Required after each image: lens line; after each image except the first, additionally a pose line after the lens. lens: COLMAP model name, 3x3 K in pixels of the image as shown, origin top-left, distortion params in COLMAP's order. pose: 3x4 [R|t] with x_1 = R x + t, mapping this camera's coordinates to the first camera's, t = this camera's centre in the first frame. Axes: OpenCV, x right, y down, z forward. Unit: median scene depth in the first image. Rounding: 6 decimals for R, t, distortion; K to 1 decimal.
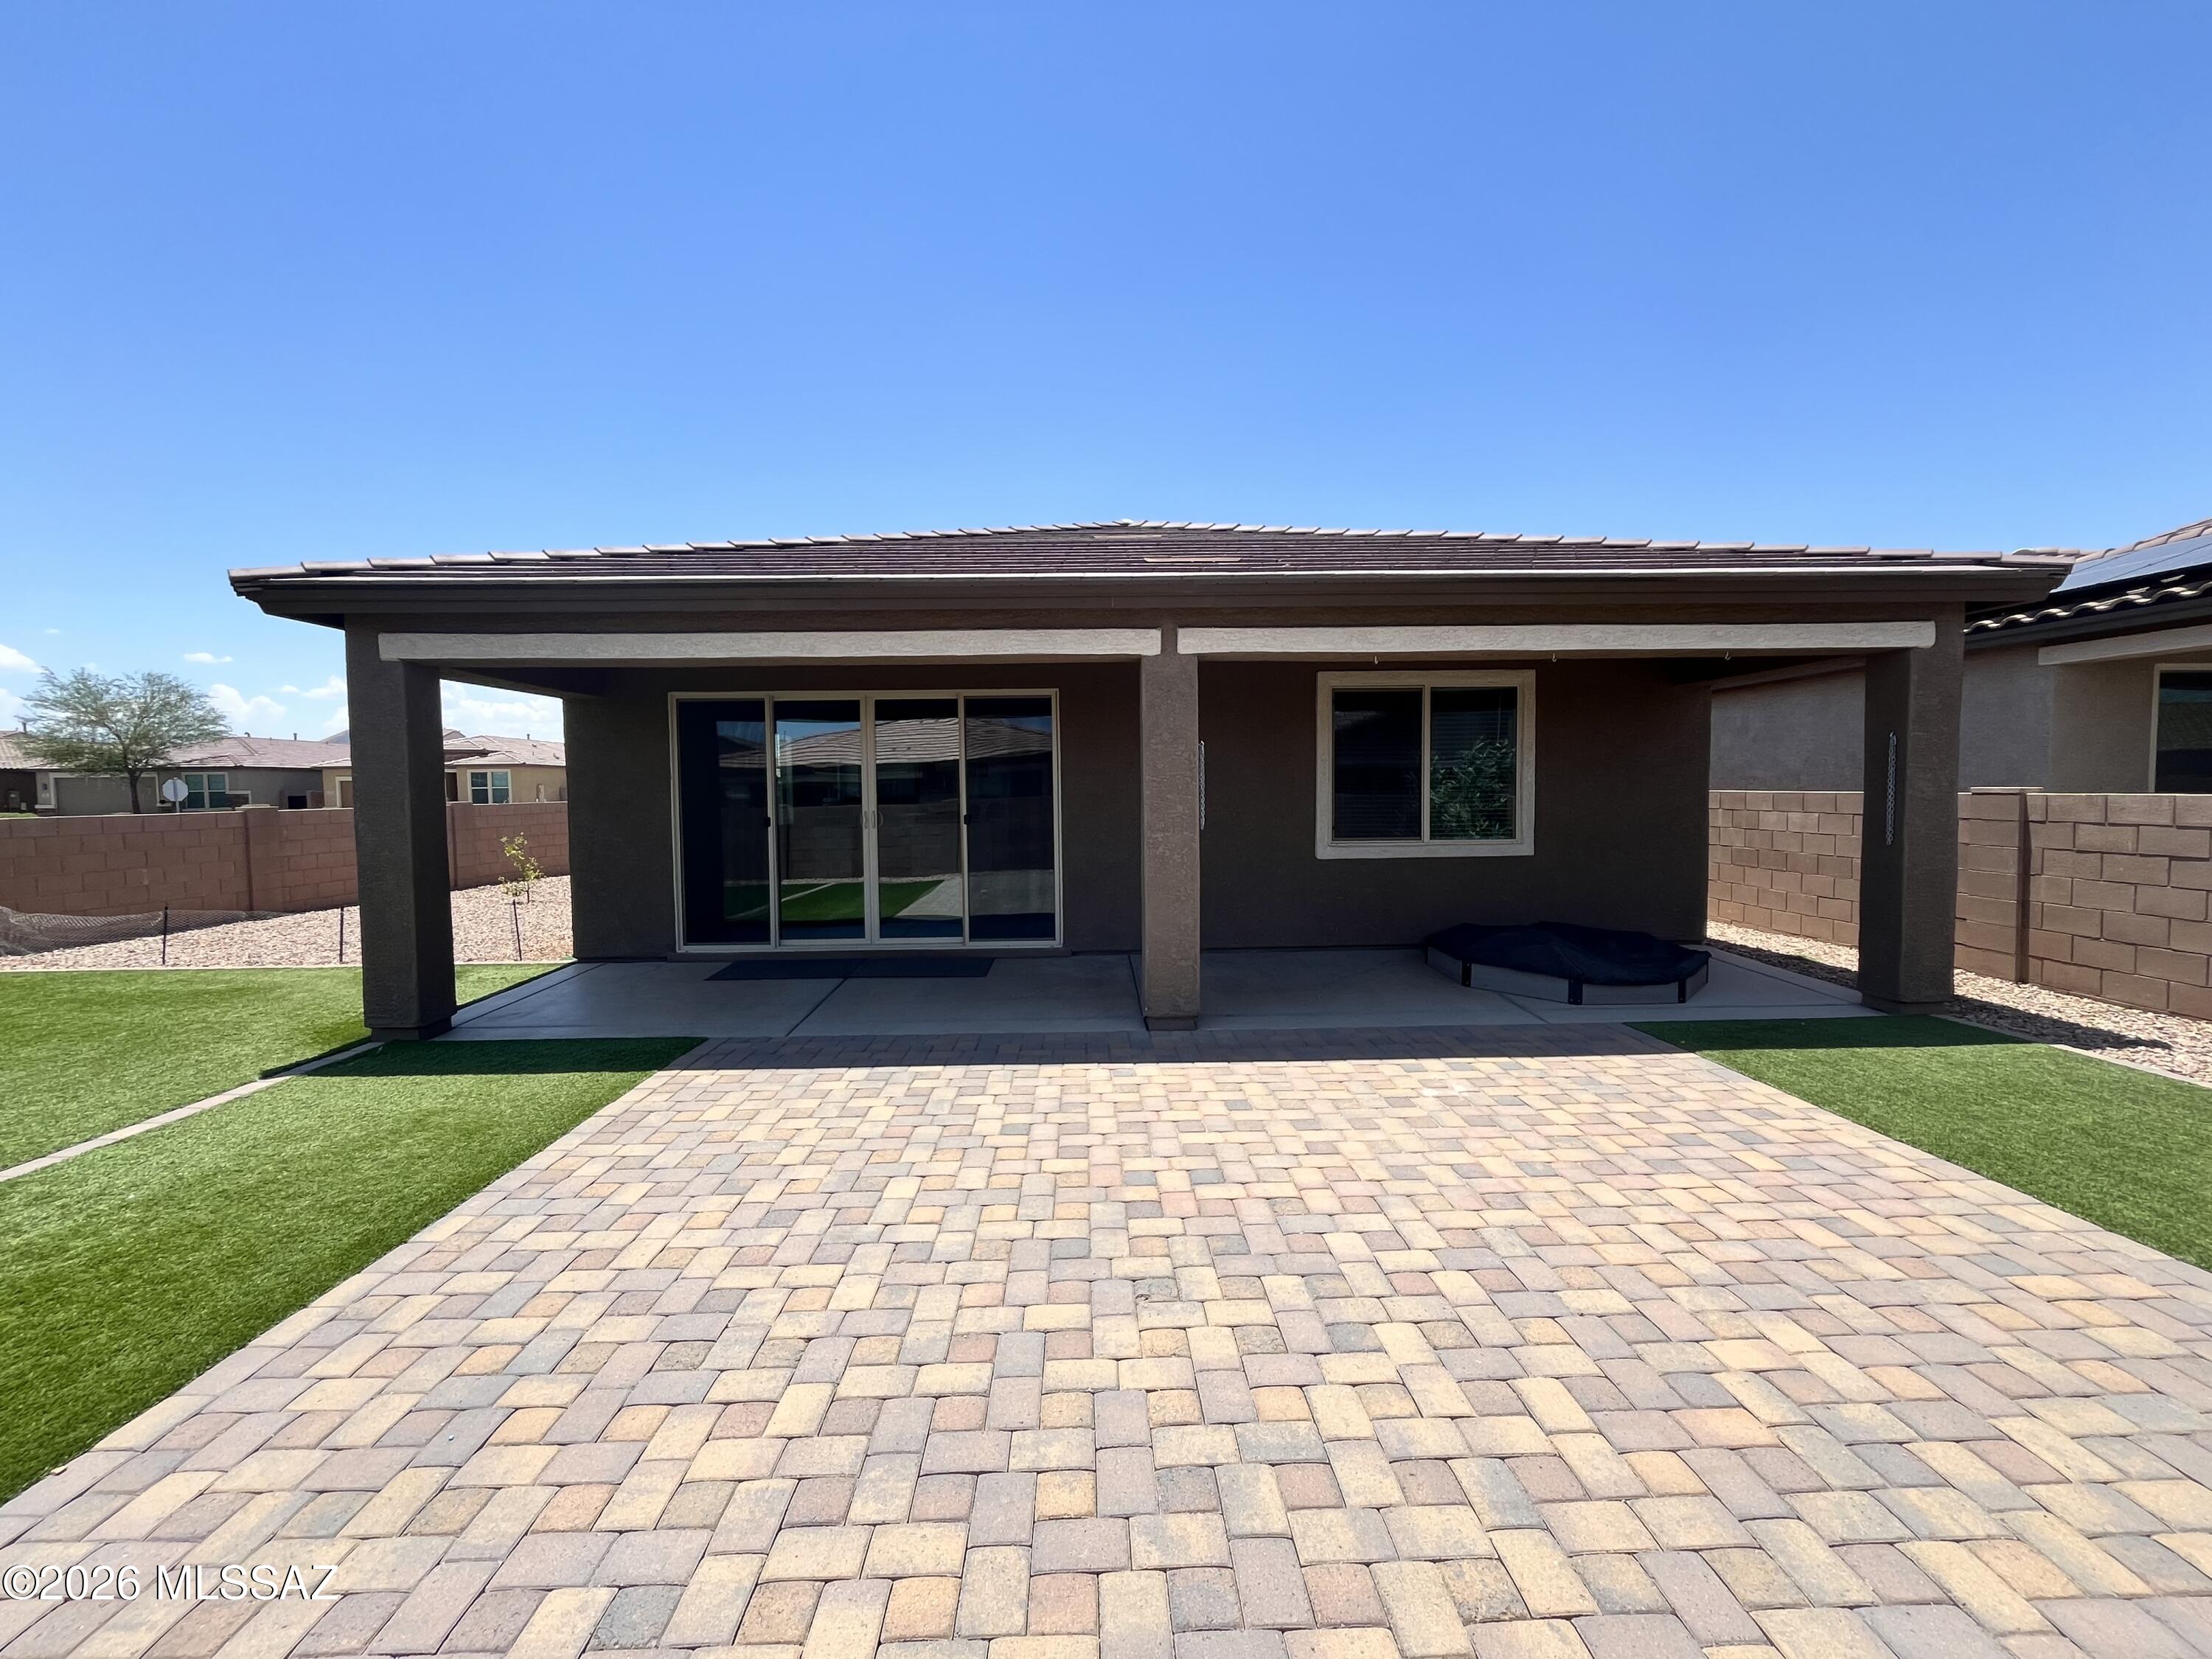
lens RADIAL K [[898.2, 0, 1102.7], [0, 898.2, 828.1], [0, 0, 1]] dist [-0.004379, 0.000350]
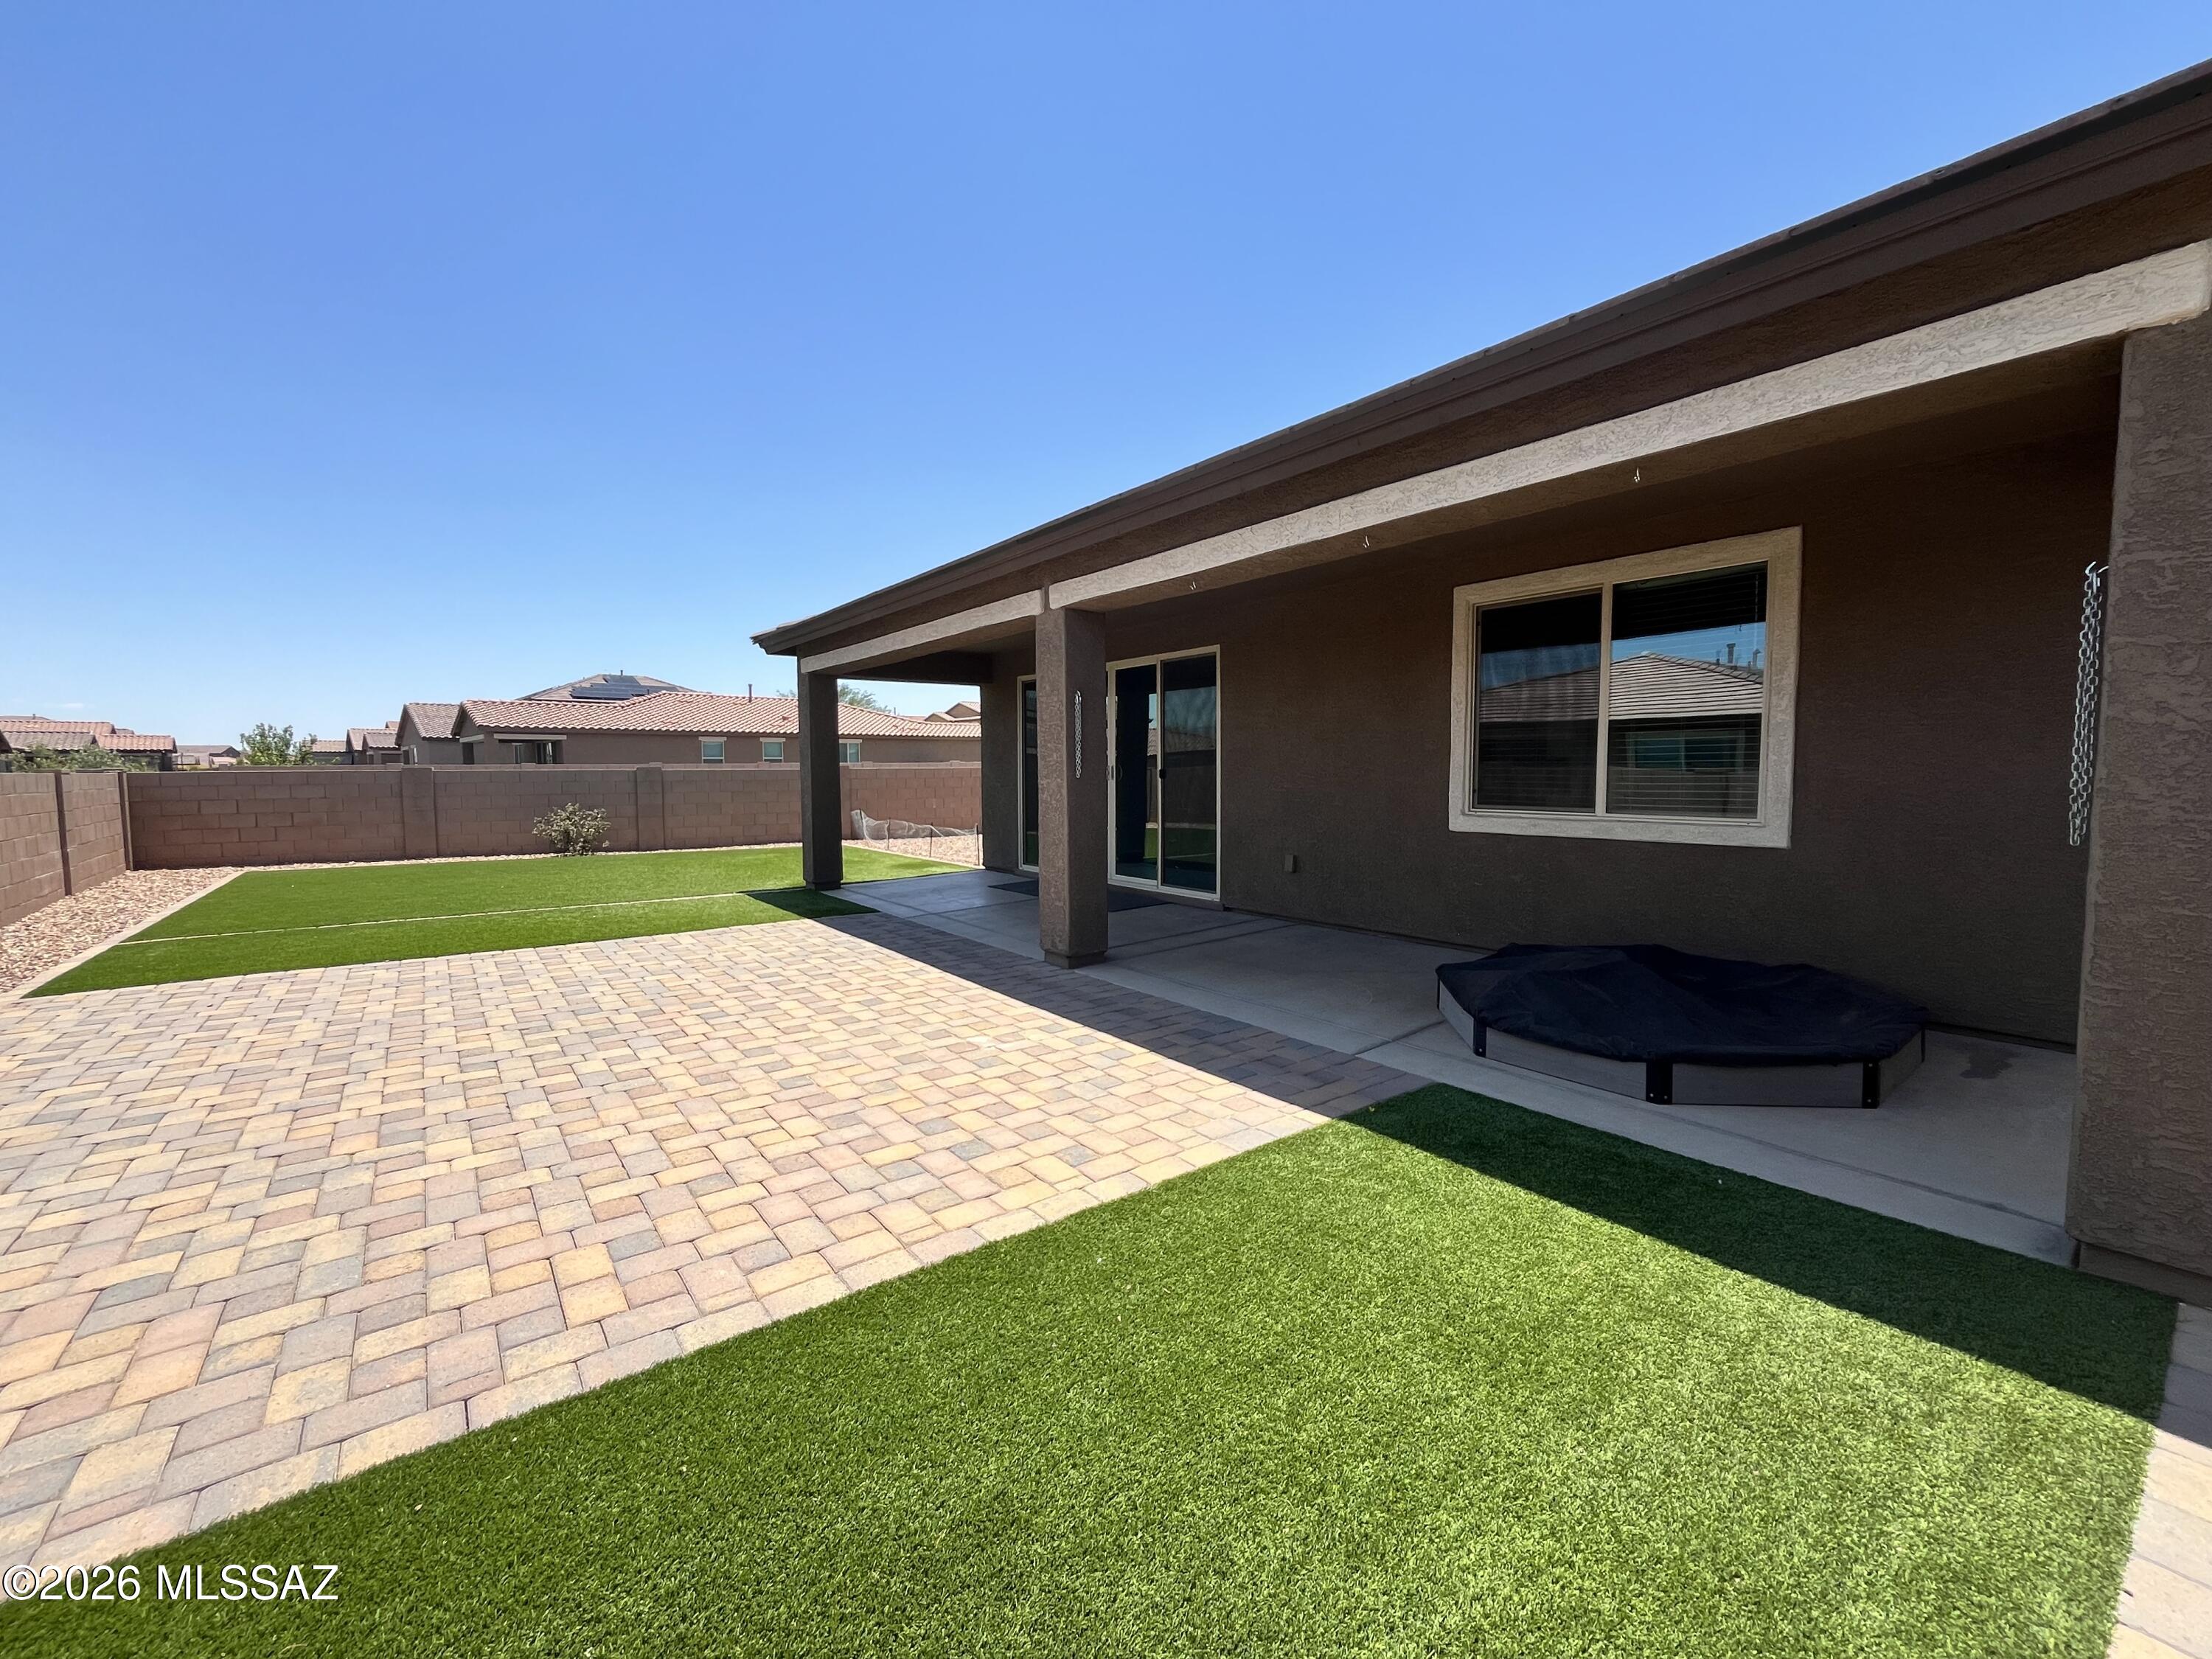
lens RADIAL K [[898.2, 0, 1091.1], [0, 898.2, 813.8], [0, 0, 1]] dist [-0.004379, 0.000350]
pose [[0.584875, 0.049587, -0.809606, 1.317753], [-0.038985, 0.998695, 0.033005, 0.012585], [0.810186, 0.012259, 0.586045, 0.566380]]
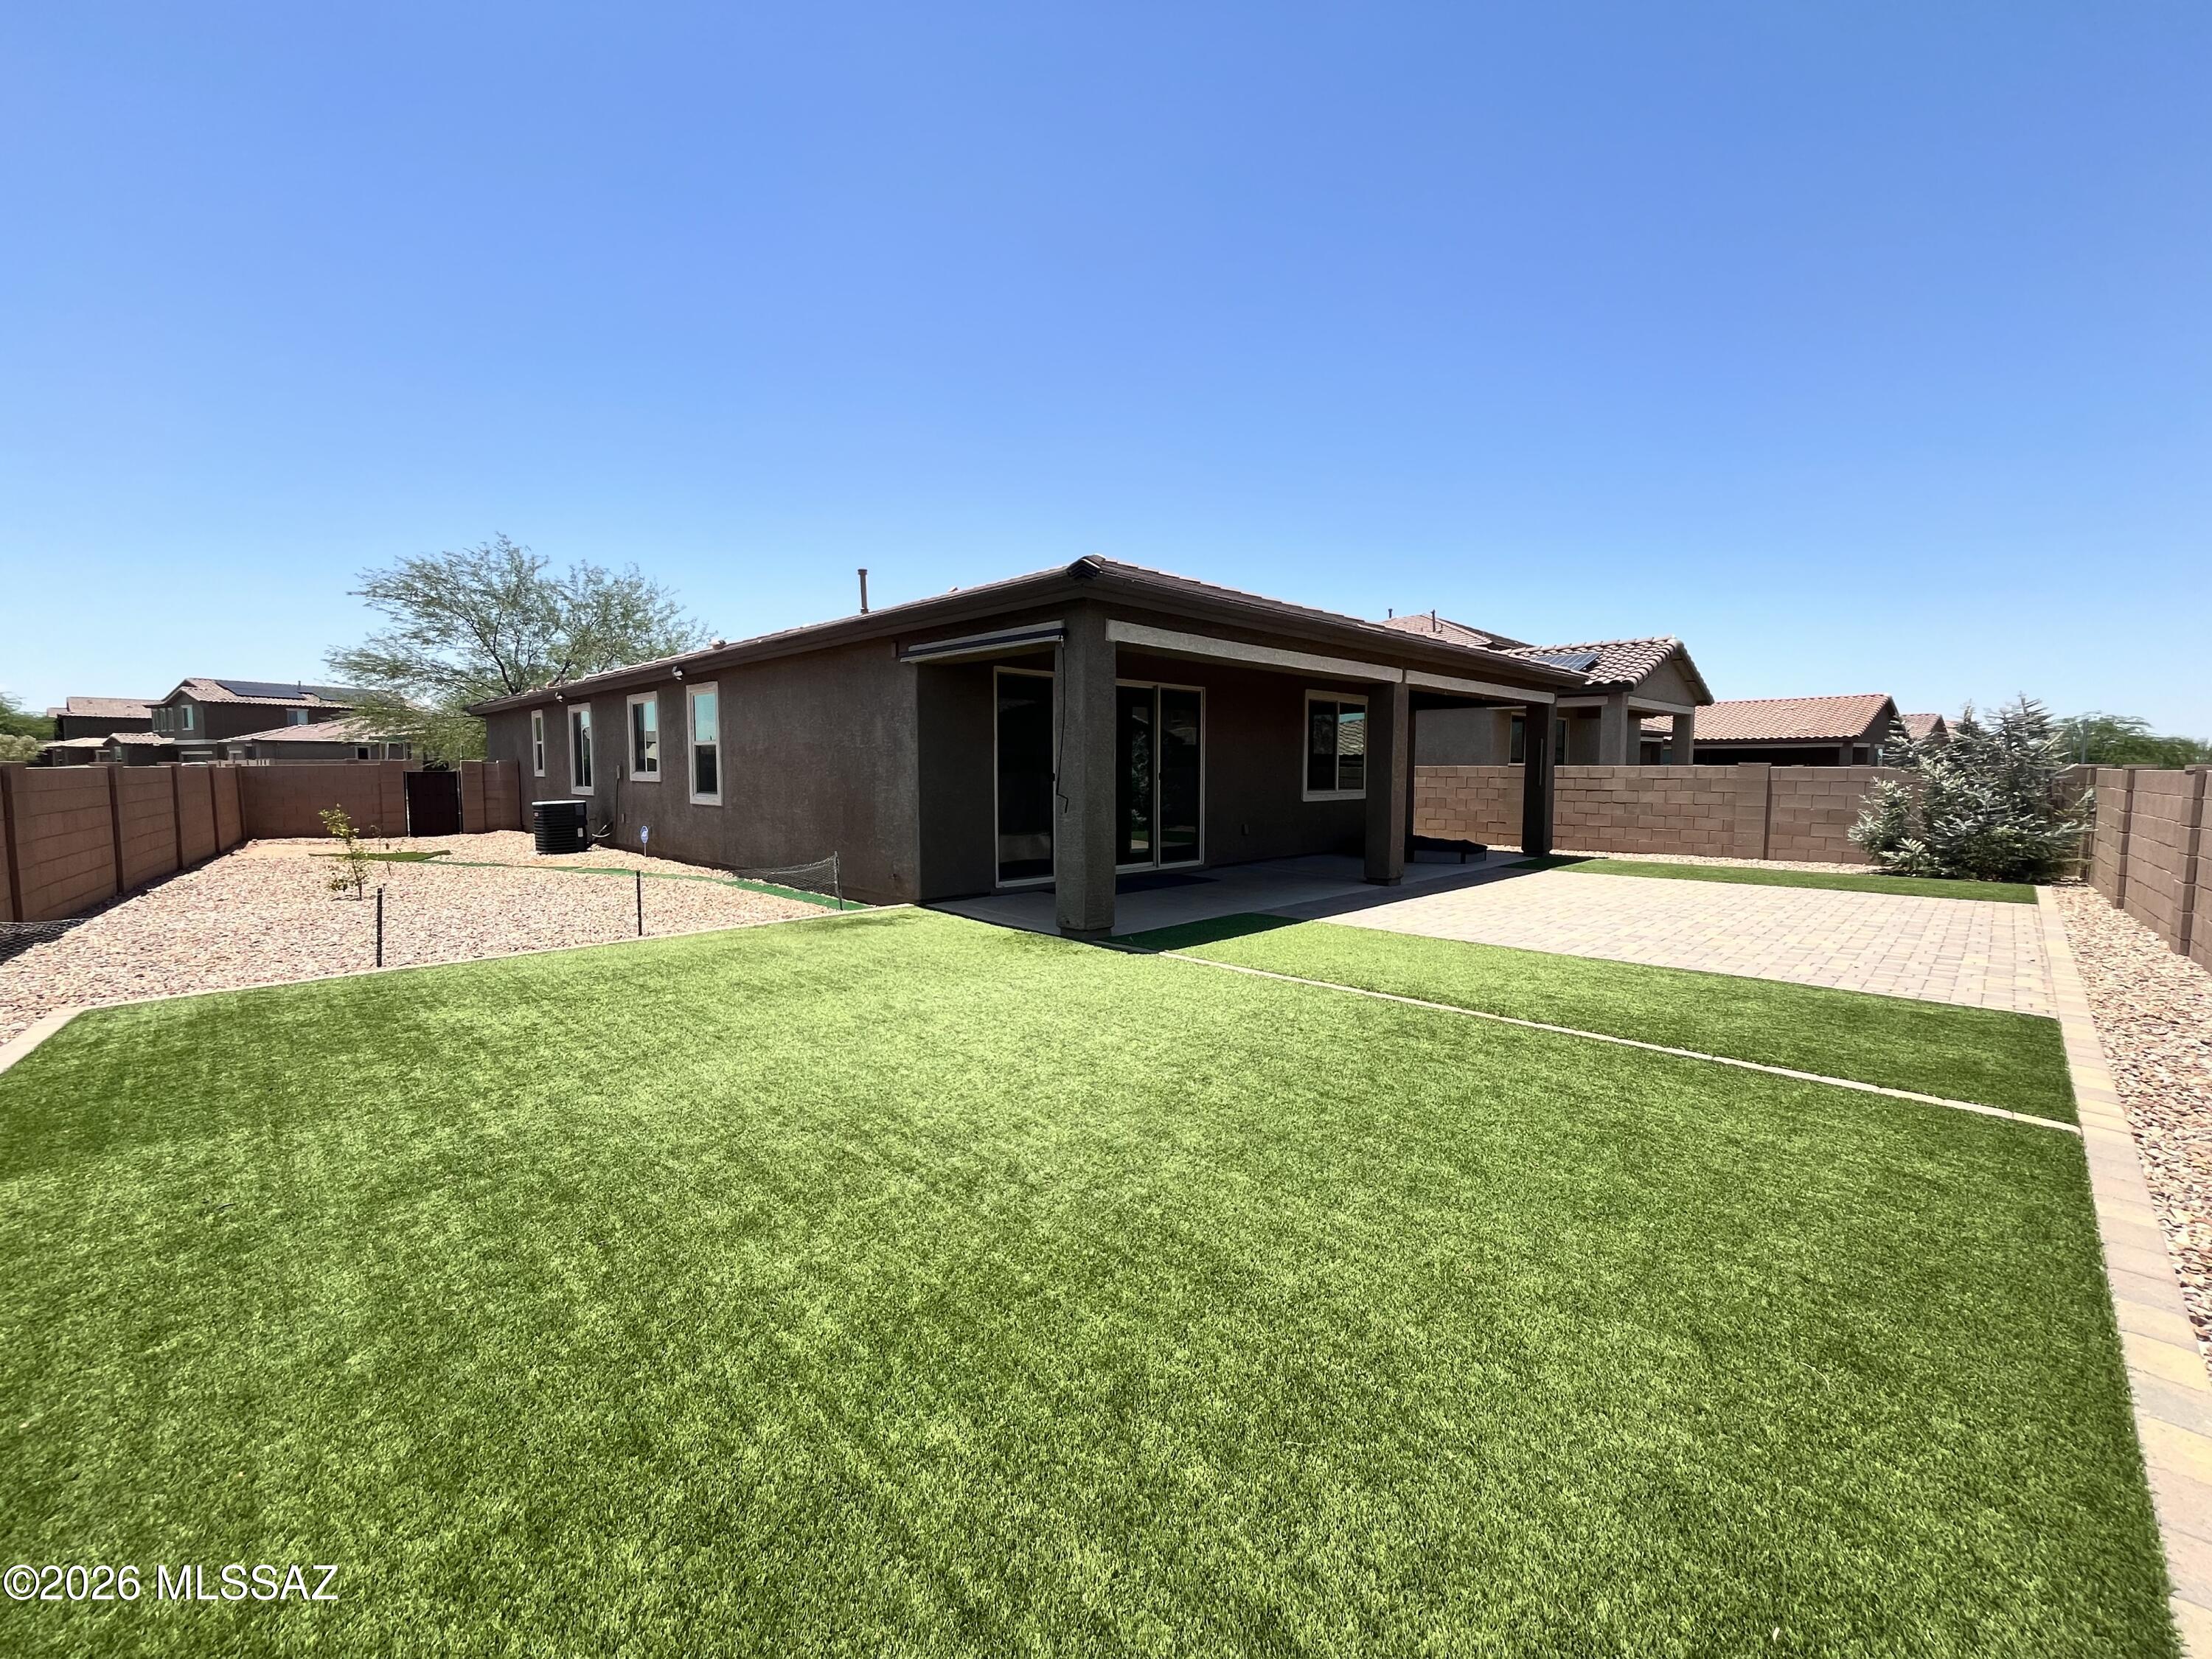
lens RADIAL K [[898.2, 0, 1095.3], [0, 898.2, 840.1], [0, 0, 1]] dist [-0.004379, 0.000350]
pose [[0.729357, -0.041143, 0.682895, -2.276031], [0.022544, 0.999093, 0.036116, 0.070261], [-0.683762, -0.010946, 0.729623, 0.094227]]
